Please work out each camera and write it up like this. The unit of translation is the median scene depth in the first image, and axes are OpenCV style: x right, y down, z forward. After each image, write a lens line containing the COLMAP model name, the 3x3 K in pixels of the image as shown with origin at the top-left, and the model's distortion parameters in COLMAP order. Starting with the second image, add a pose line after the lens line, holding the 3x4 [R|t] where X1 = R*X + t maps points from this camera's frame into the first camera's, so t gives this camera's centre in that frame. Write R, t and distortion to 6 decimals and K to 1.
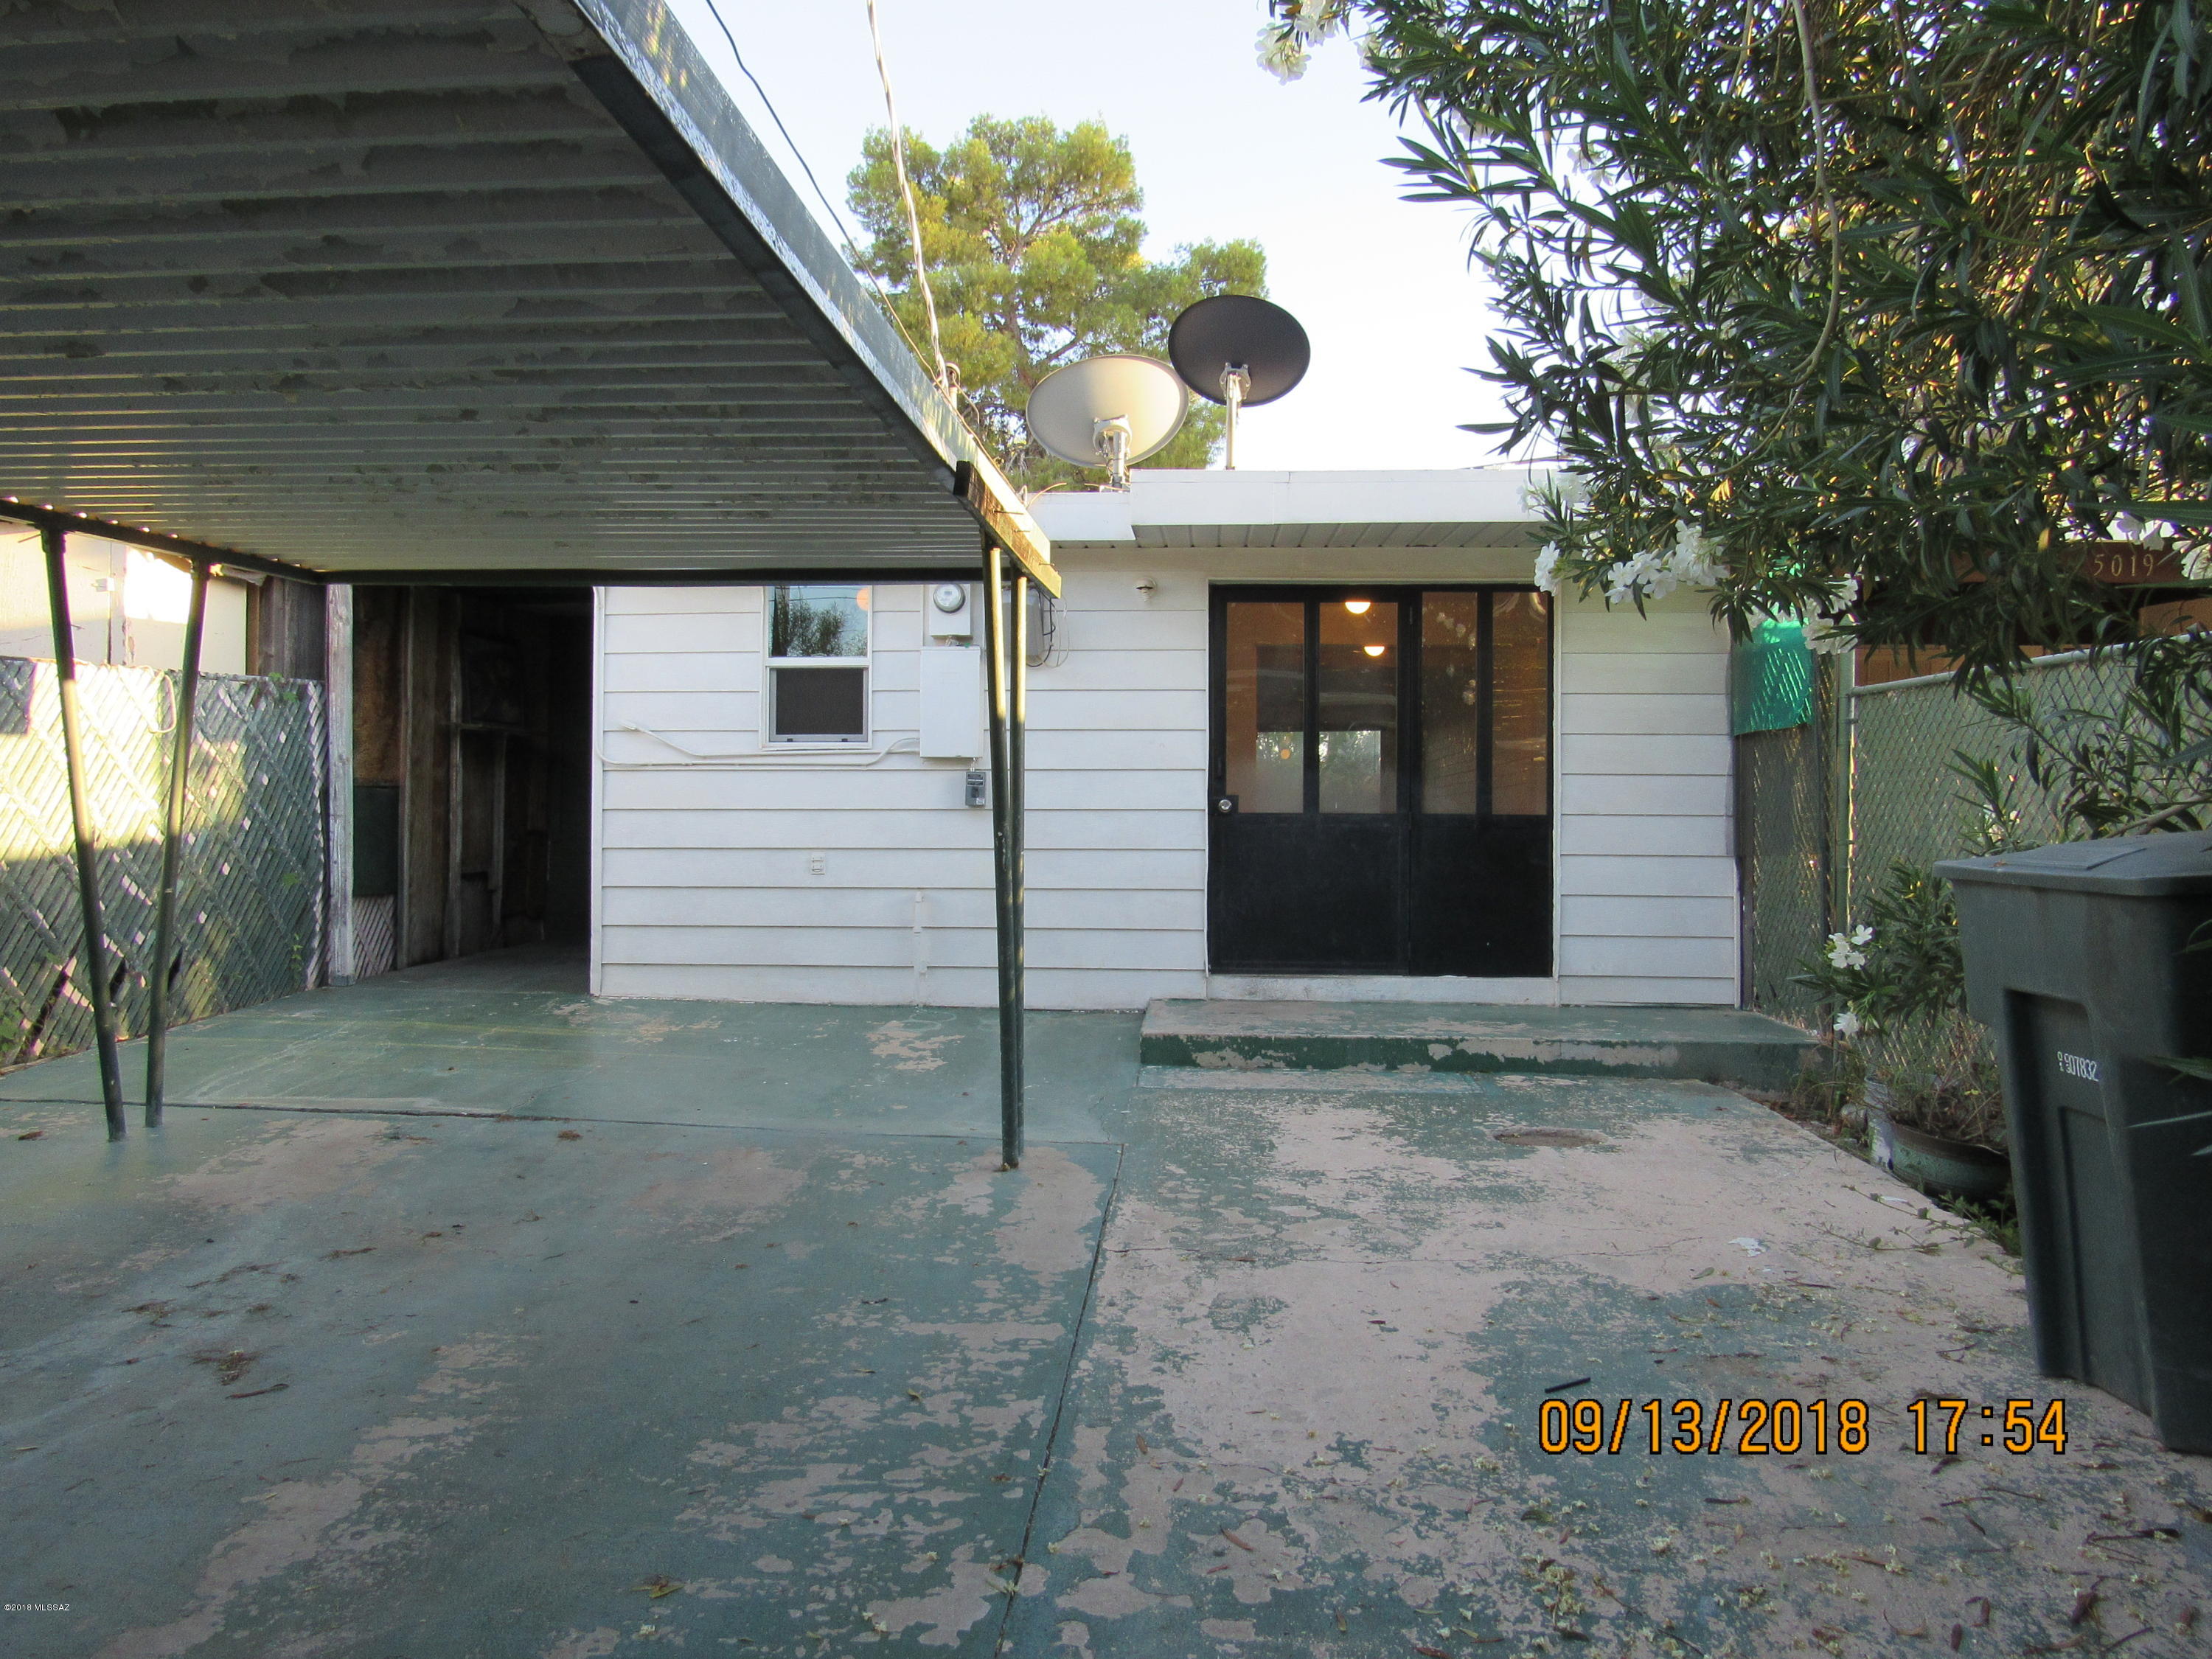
lens RADIAL K [[1591.3, 0, 1104.5], [0, 1591.3, 821.4], [0, 0, 1]] dist [-0.024280, 0.009722]
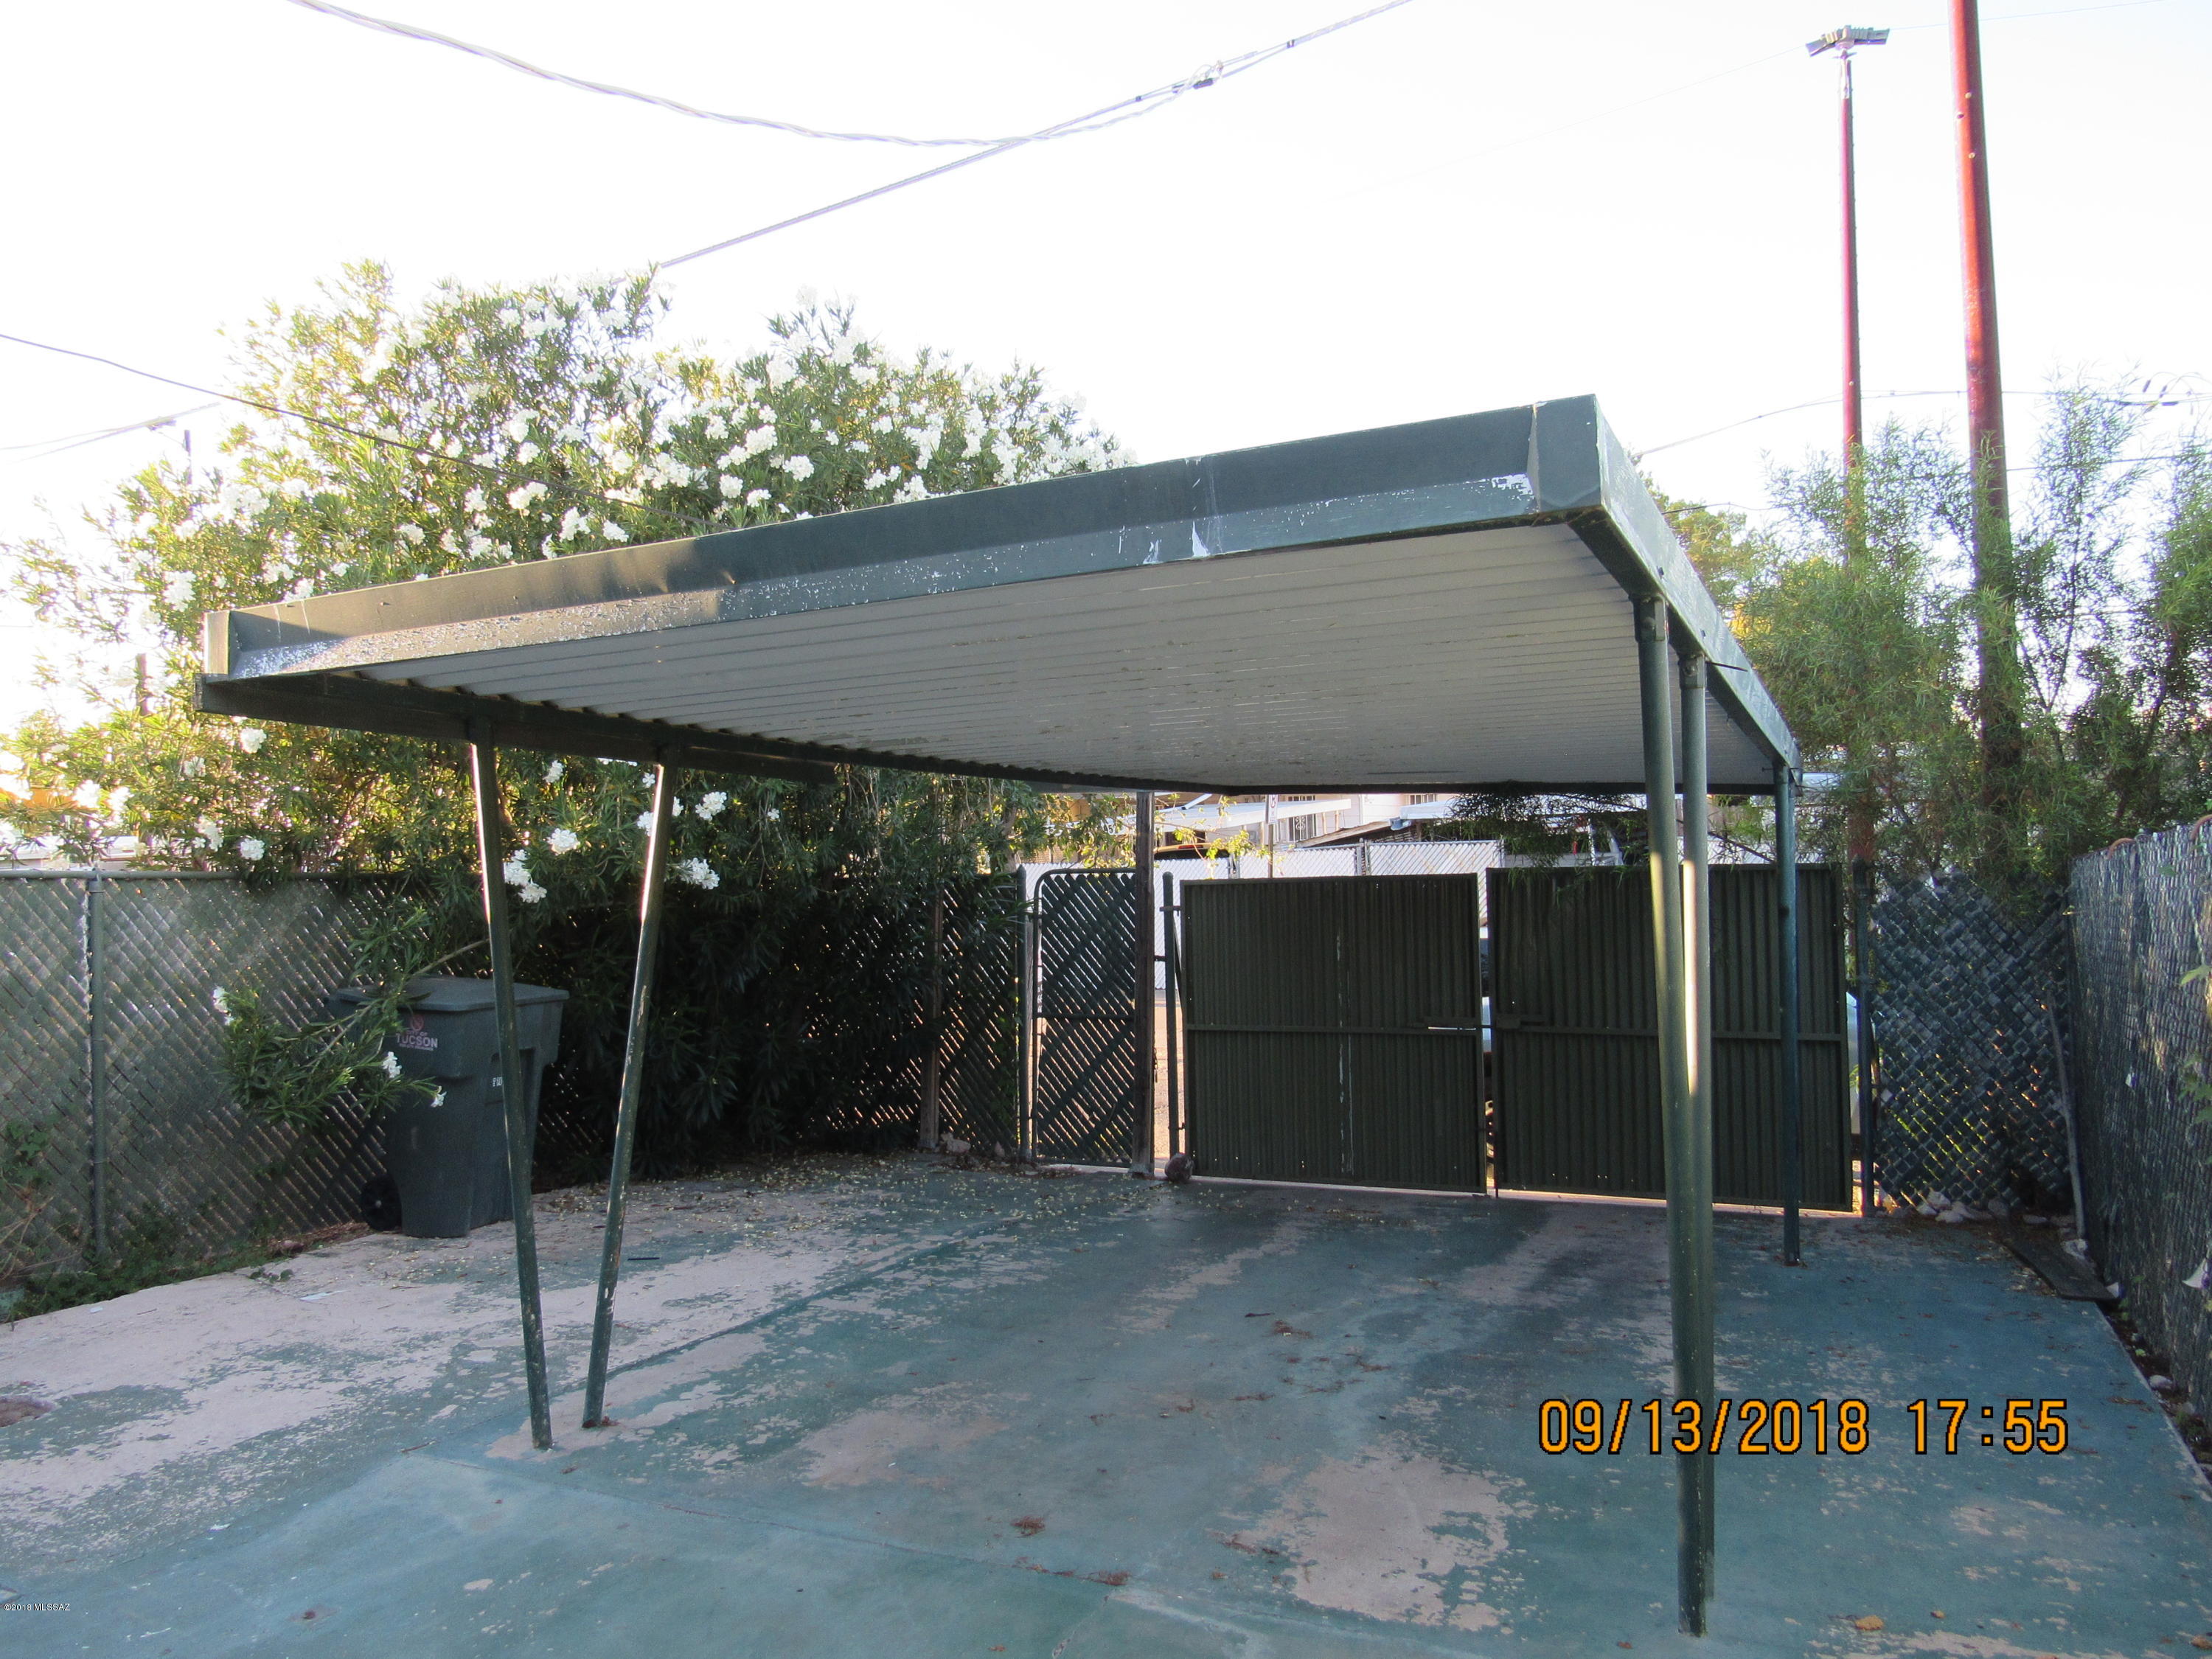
lens RADIAL K [[1591.3, 0, 1105.1], [0, 1591.3, 830.3], [0, 0, 1]] dist [-0.024280, 0.009722]
pose [[-0.926025, 0.025658, 0.376588, -0.949372], [0.020319, 0.999629, -0.018144, -0.135498], [-0.376914, -0.009149, -0.926203, 2.431942]]
